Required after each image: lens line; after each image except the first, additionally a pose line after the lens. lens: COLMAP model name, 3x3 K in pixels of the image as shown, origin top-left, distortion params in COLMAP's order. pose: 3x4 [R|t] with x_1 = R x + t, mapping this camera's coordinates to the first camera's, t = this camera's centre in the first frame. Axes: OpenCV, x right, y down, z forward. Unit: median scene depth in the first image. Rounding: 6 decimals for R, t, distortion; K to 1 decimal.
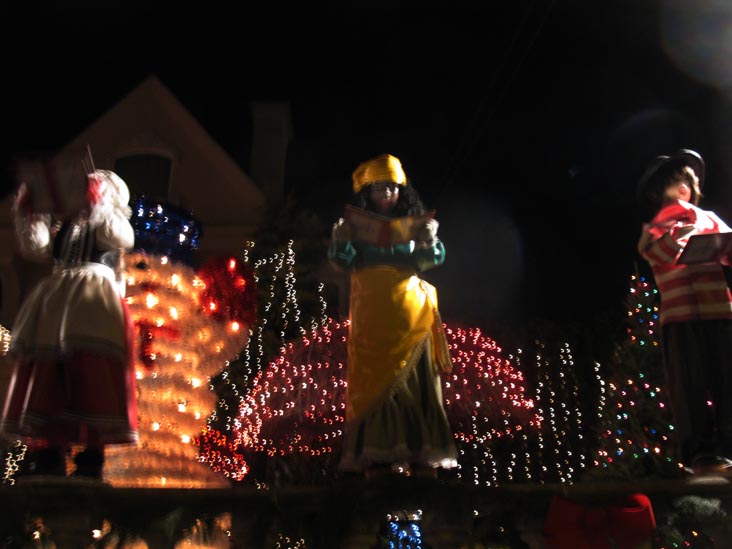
lens RADIAL K [[786.1, 0, 381.3], [0, 786.1, 279.2], [0, 0, 1]] dist [-0.203240, 0.266841]
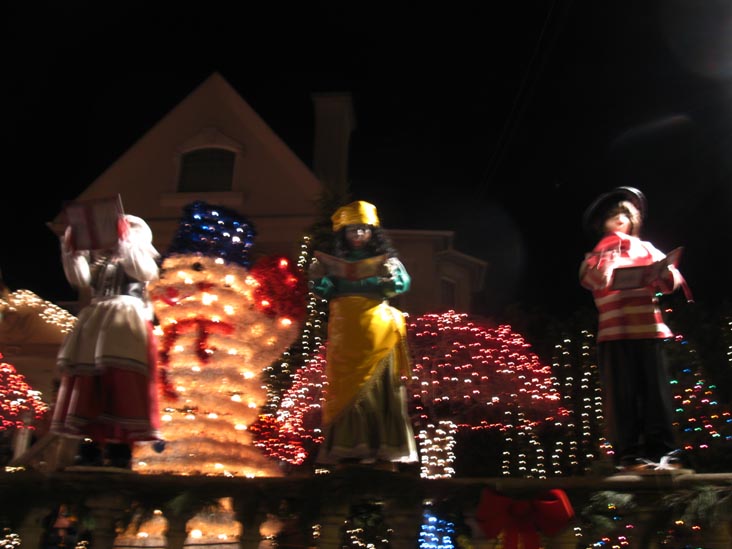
lens RADIAL K [[795.0, 0, 373.2], [0, 795.0, 285.8], [0, 0, 1]] dist [-0.143477, 0.007642]
pose [[0.993905, -0.010797, -0.109708, 0.056835], [0.014451, 0.999365, 0.032569, -0.024430], [0.109287, -0.033956, 0.993430, -0.071713]]
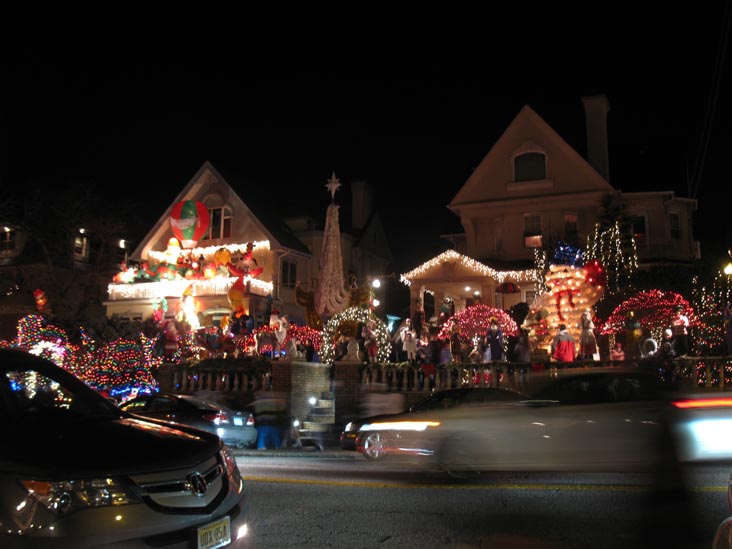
lens RADIAL K [[786.1, 0, 381.3], [0, 786.1, 279.2], [0, 0, 1]] dist [-0.203240, 0.266841]
pose [[0.906940, -0.051952, -0.418044, 0.301916], [0.155801, 0.963368, 0.218286, -0.780635], [0.391390, -0.263104, 0.881811, -1.980354]]
